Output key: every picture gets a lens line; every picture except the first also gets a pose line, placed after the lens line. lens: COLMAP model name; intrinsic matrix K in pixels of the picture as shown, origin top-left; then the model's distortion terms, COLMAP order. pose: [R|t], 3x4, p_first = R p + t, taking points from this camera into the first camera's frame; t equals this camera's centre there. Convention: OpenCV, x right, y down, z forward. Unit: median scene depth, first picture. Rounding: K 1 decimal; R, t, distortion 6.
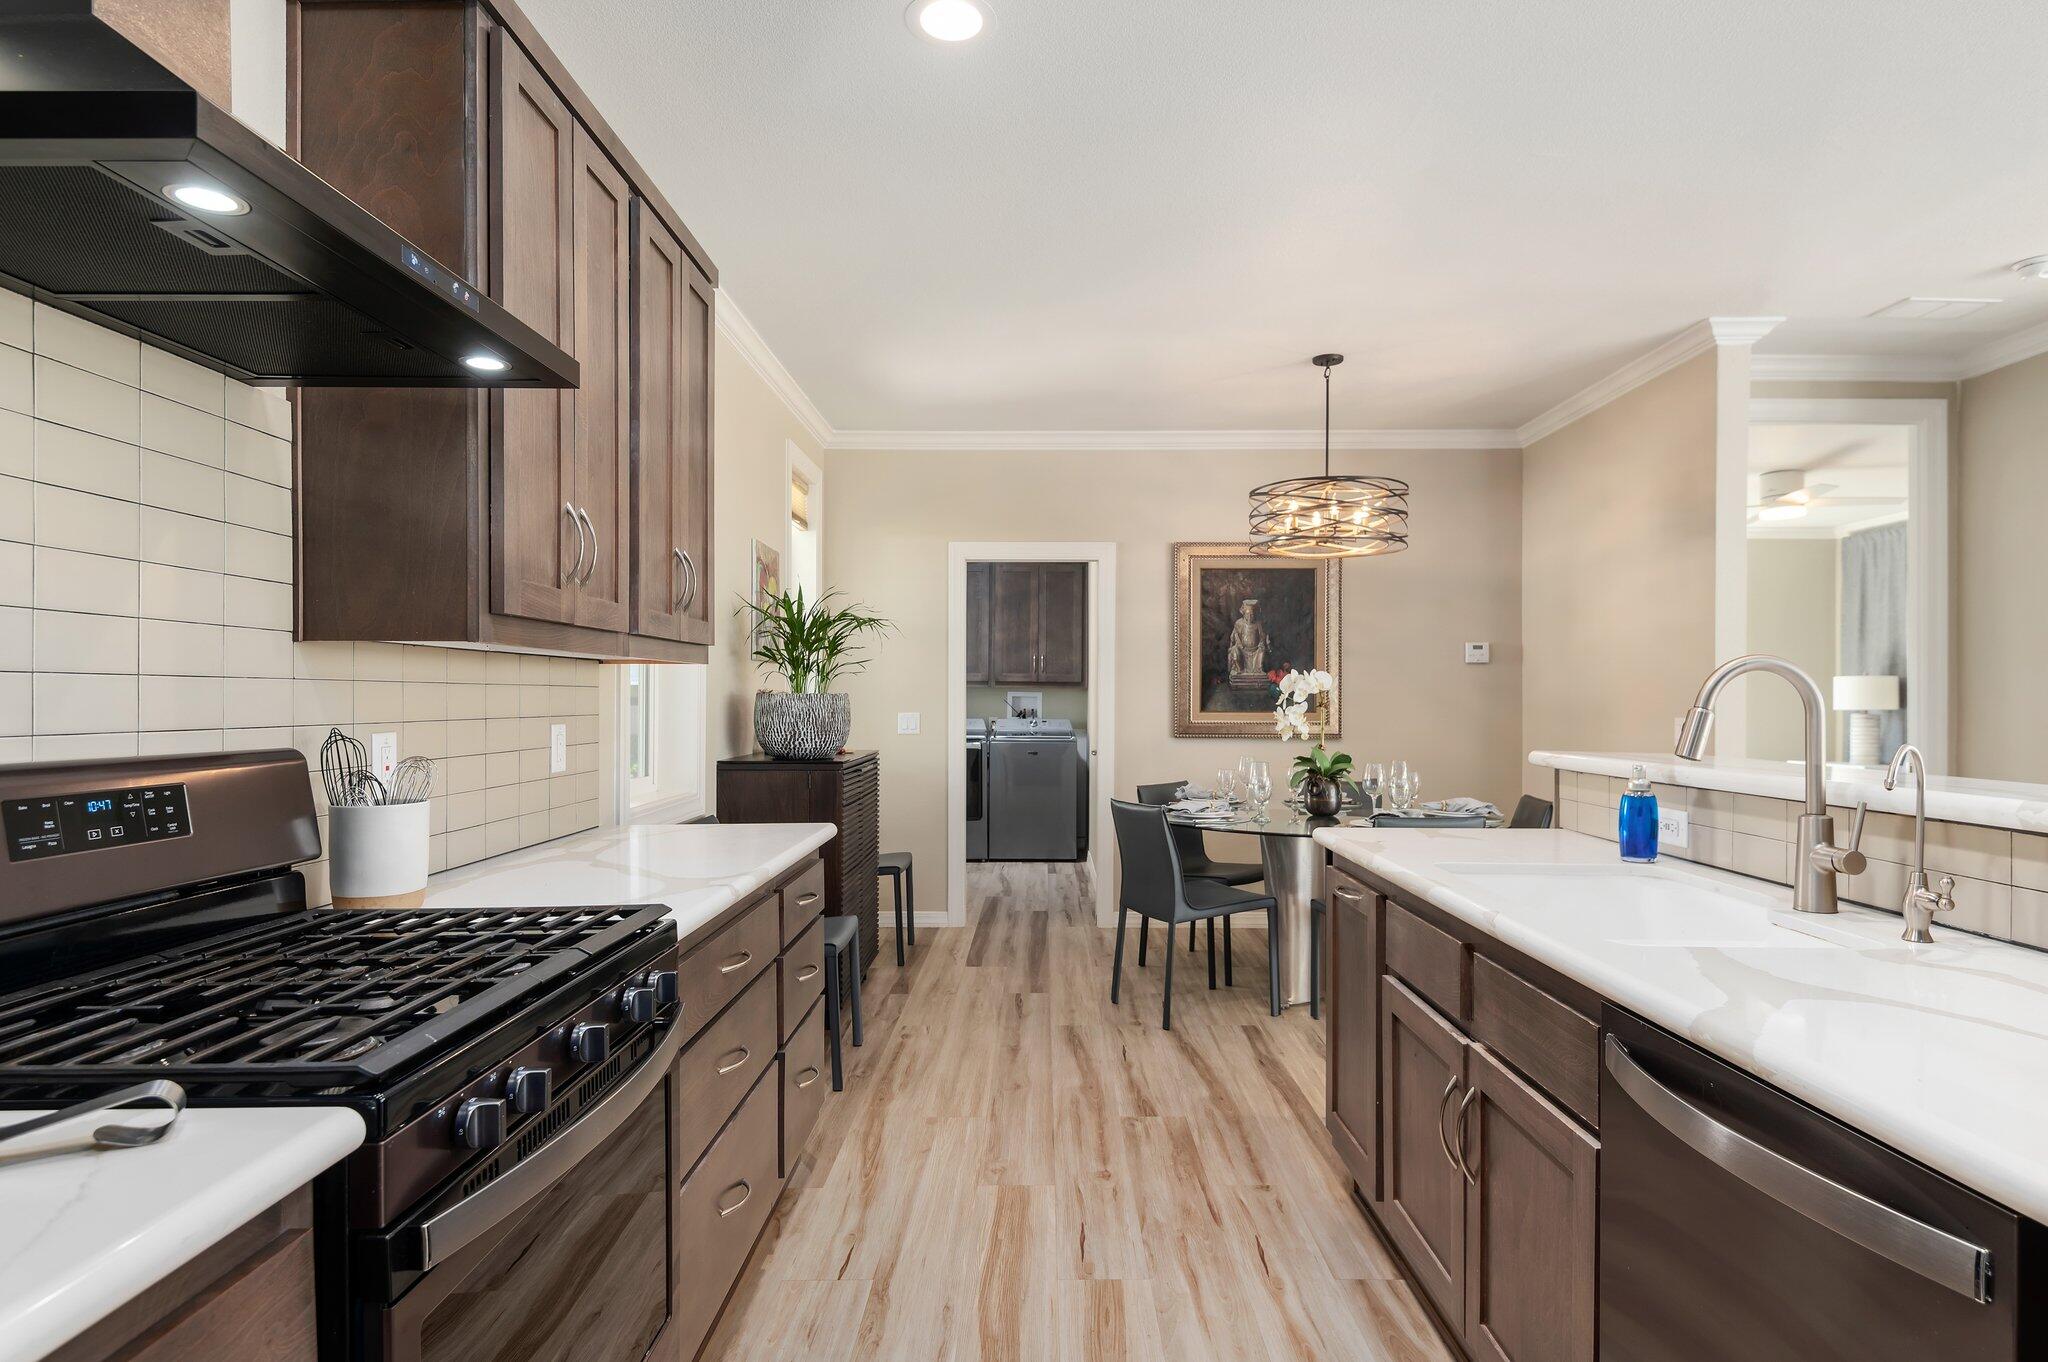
lens RADIAL K [[1083.3, 0, 1024.1], [0, 1083.3, 693.4], [0, 0, 1]] dist [-0.002402, -0.000463]
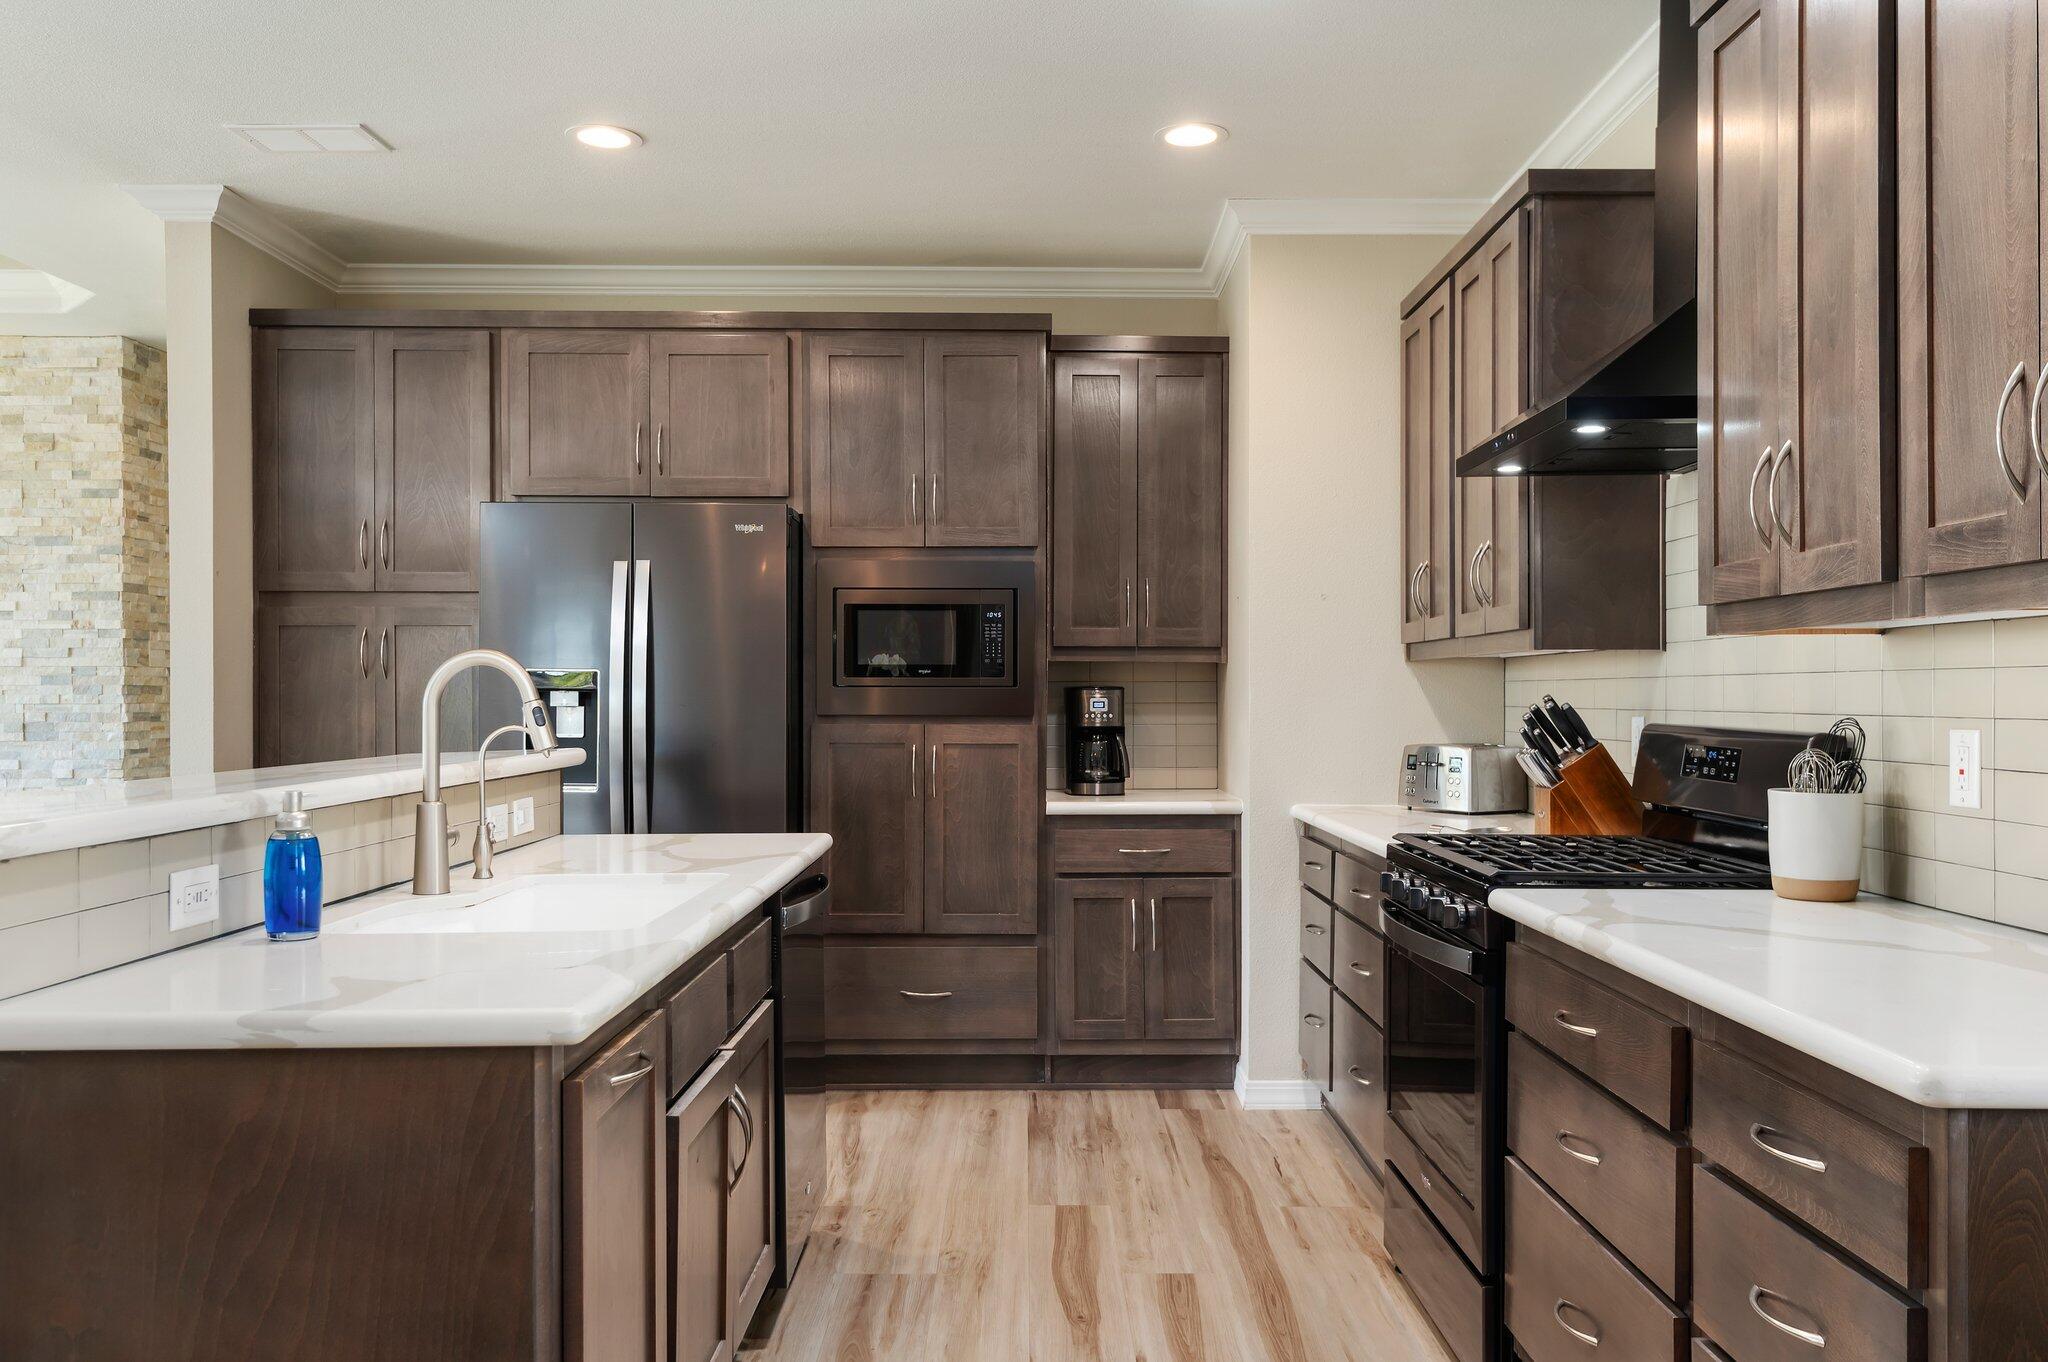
lens RADIAL K [[1586.1, 0, 1026.8], [0, 1586.1, 688.4], [0, 0, 1]] dist [0.029536, 0.001493]
pose [[-0.999850, 0.008381, -0.015178, 0.094111], [0.008514, 0.999926, -0.008710, 0.005759], [0.015104, -0.008838, -0.999847, 1.350378]]
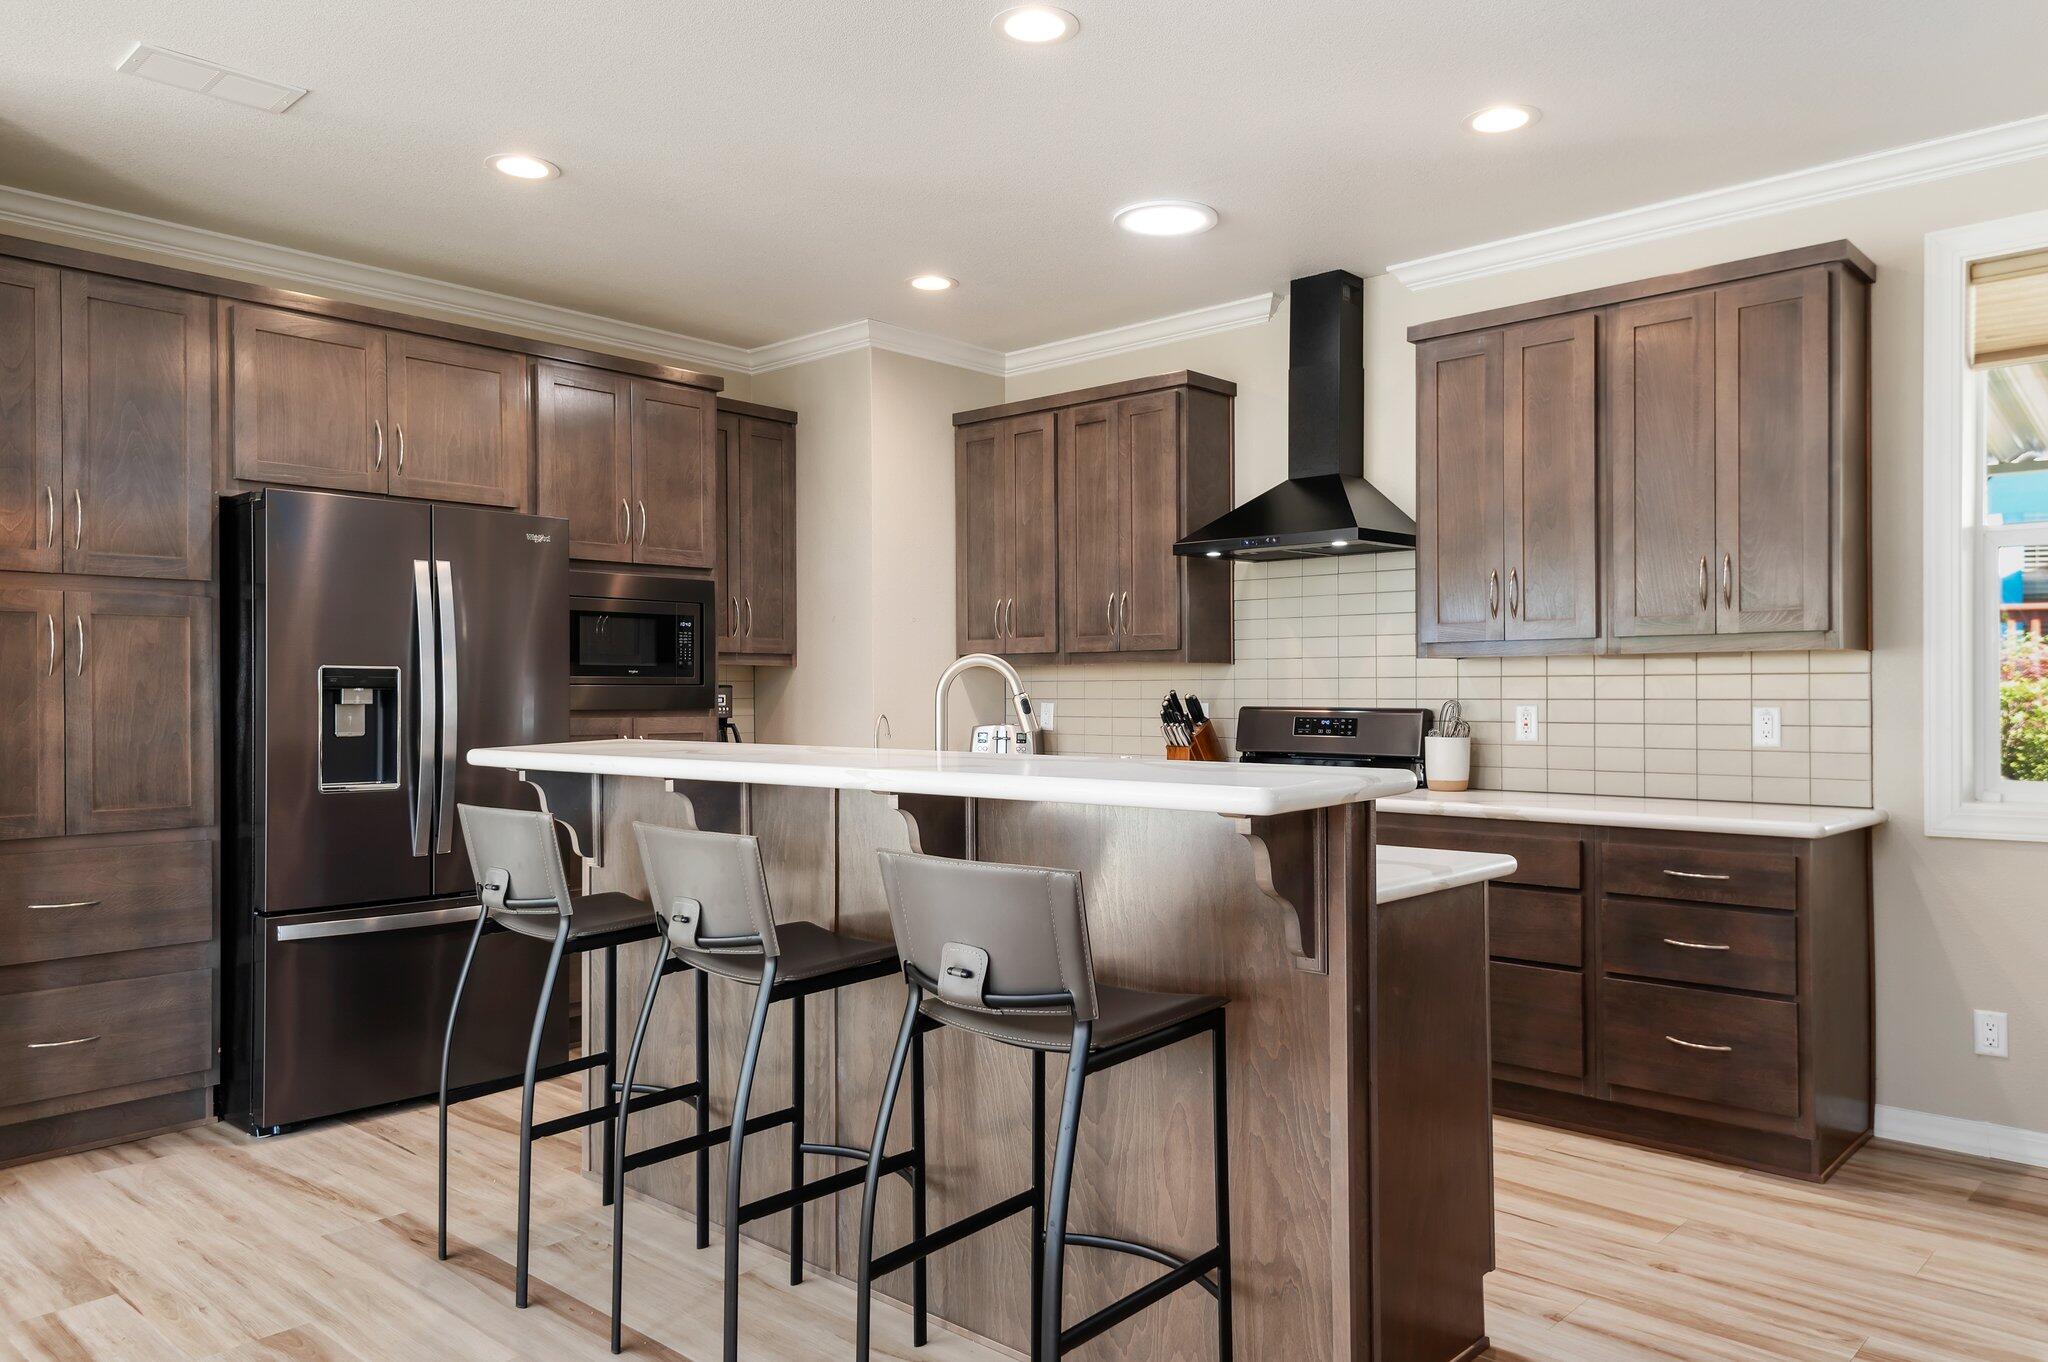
lens RADIAL K [[1427.0, 0, 1024.0], [0, 1427.0, 681.0], [0, 0, 1]] dist [0.036163, -0.000253]
pose [[-0.671312, 0.005059, -0.741157, 1.056826], [0.012729, 0.999908, -0.004704, -0.001305], [0.741065, -0.012593, -0.671315, 1.204020]]
